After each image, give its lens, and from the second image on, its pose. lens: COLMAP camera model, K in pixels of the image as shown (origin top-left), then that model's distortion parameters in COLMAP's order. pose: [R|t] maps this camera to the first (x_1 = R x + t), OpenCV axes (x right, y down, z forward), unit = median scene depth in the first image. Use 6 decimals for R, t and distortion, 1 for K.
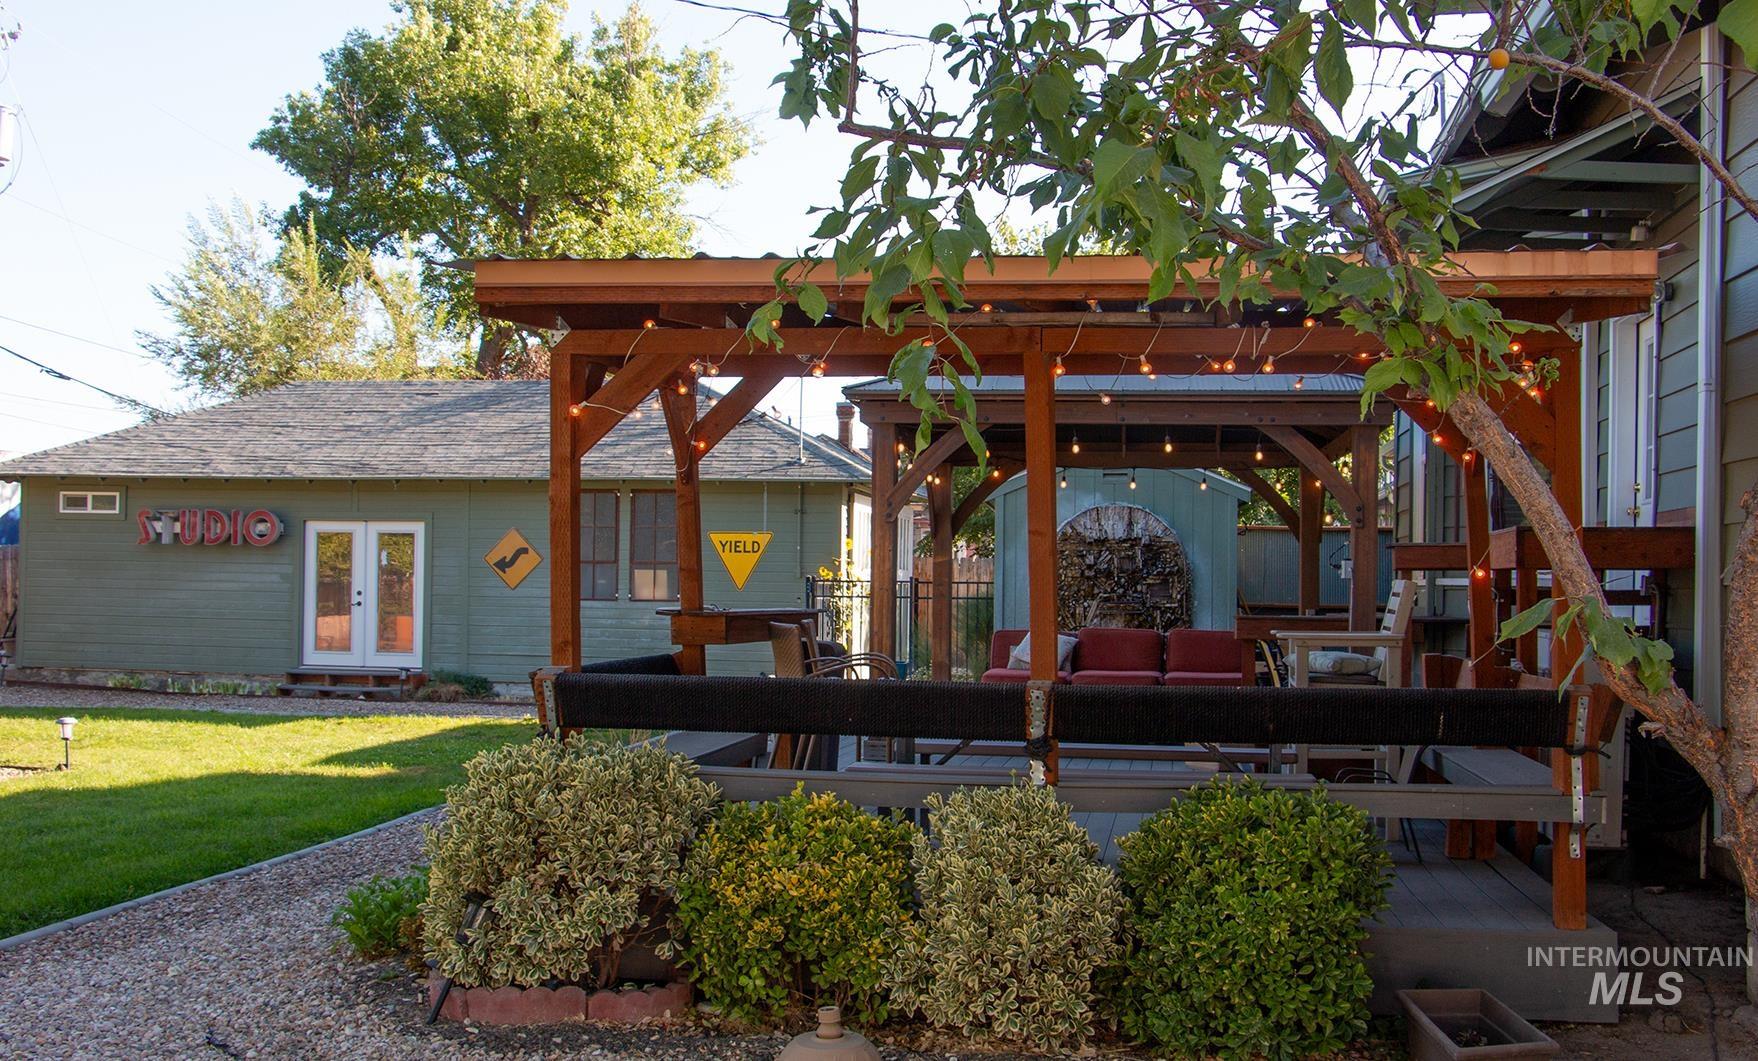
lens RADIAL K [[1776.0, 0, 879.0], [0, 1776.0, 530.5], [0, 0, 1]] dist [-0.120611, 0.004063]
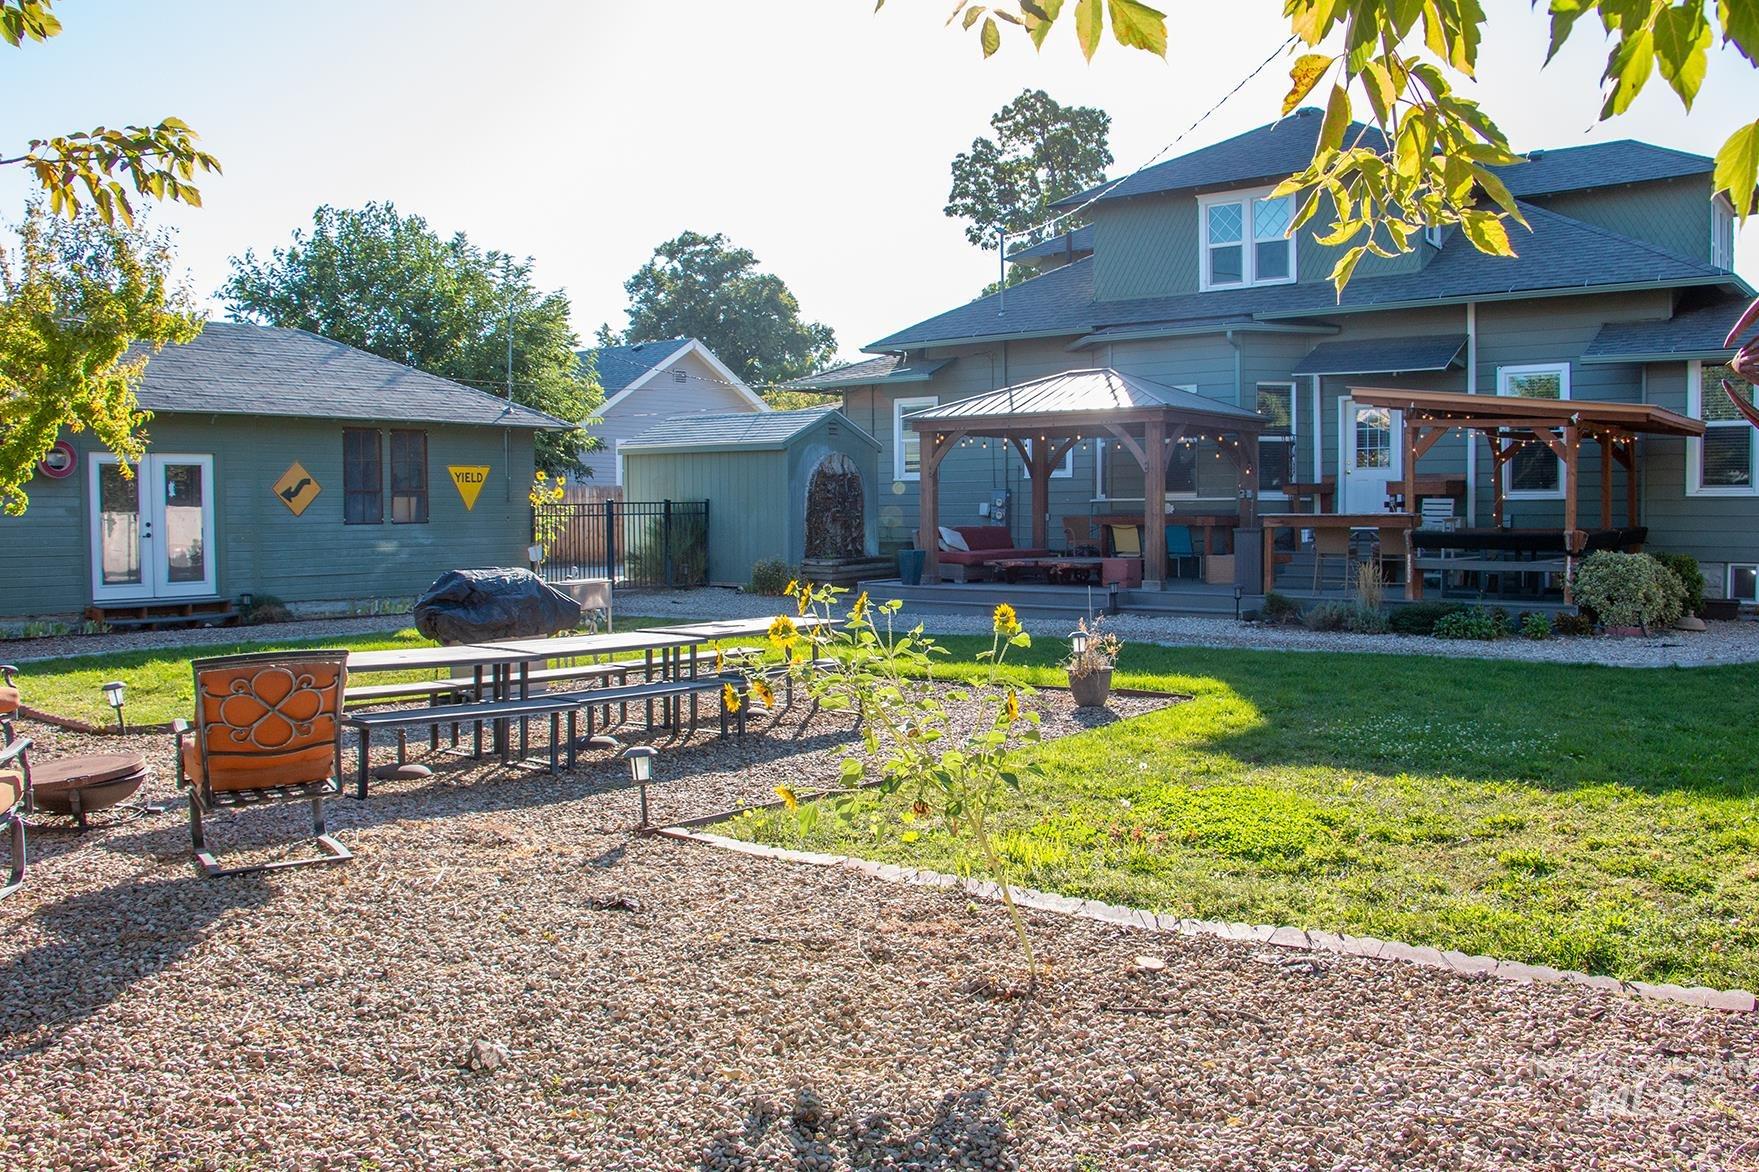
lens RADIAL K [[1461.3, 0, 879.5], [0, 1461.3, 586.0], [0, 0, 1]] dist [-0.113712, 0.011987]
pose [[0.488648, -0.062979, 0.870205, -0.820239], [-0.015956, 0.996579, 0.081085, -0.001939], [-0.872335, -0.053507, 0.485972, 0.247876]]
